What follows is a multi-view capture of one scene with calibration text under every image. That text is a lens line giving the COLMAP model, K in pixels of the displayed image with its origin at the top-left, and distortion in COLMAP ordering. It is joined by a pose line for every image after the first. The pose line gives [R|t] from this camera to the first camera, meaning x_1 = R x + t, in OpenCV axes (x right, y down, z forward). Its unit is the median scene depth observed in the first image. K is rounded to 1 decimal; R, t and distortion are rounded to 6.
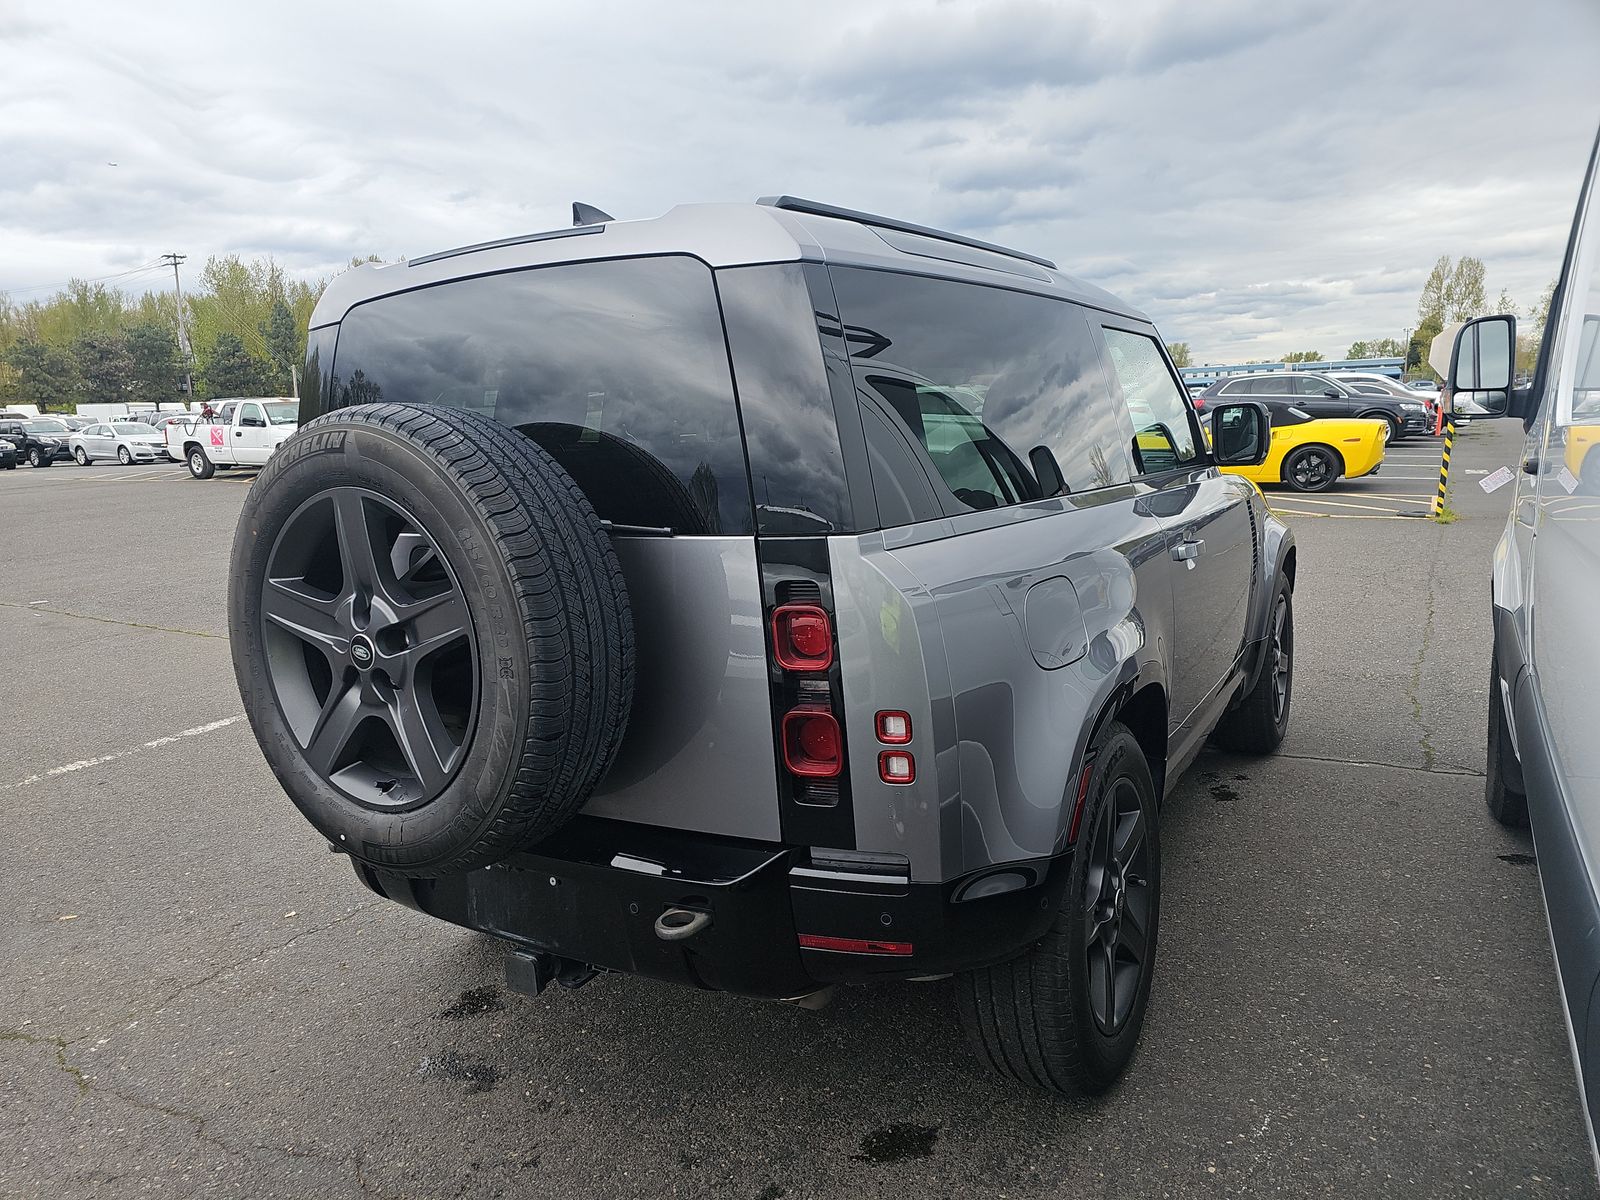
lens RADIAL K [[1061.7, 0, 809.3], [0, 1061.7, 593.4], [0, 0, 1]] dist [0.035667, -0.023931]
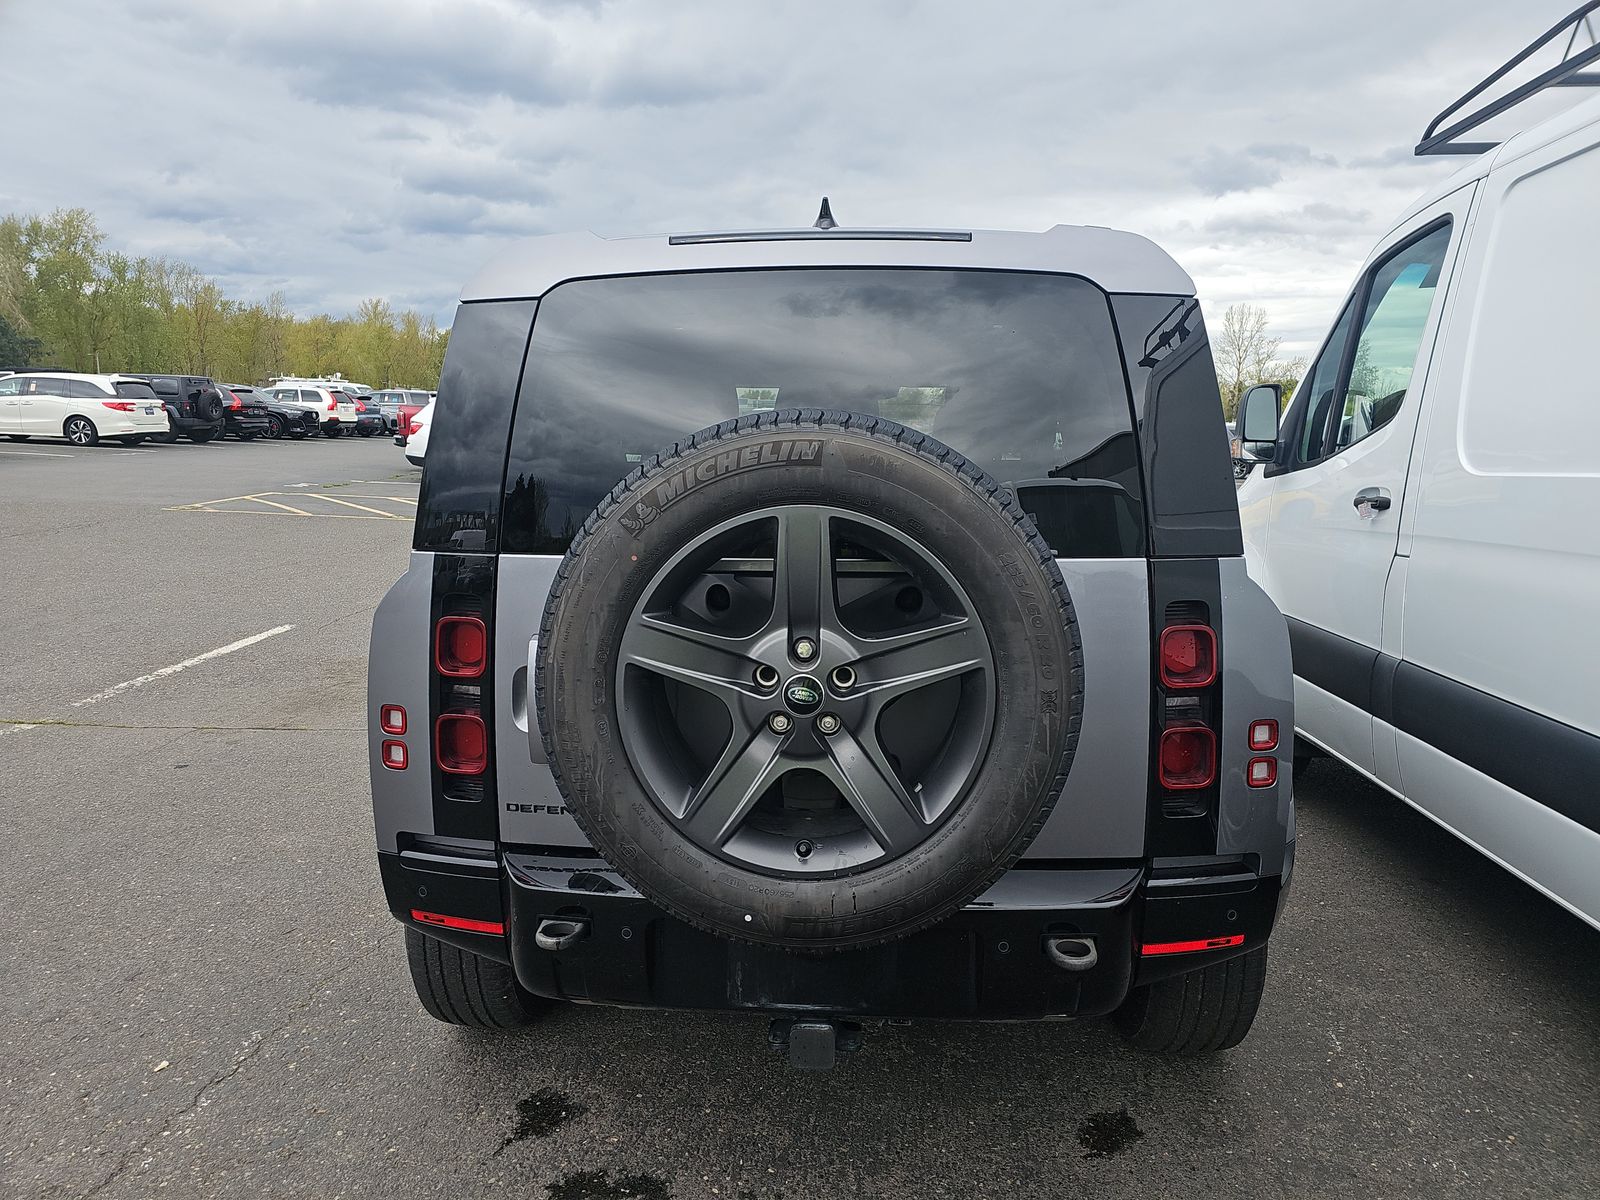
lens RADIAL K [[1061.7, 0, 806.0], [0, 1061.7, 605.6], [0, 0, 1]] dist [0.035667, -0.023931]
pose [[0.885849, -0.023518, 0.463377, -0.442428], [0.026138, 0.999658, 0.000767, -0.010046], [-0.463236, 0.011433, 0.886161, 0.131553]]
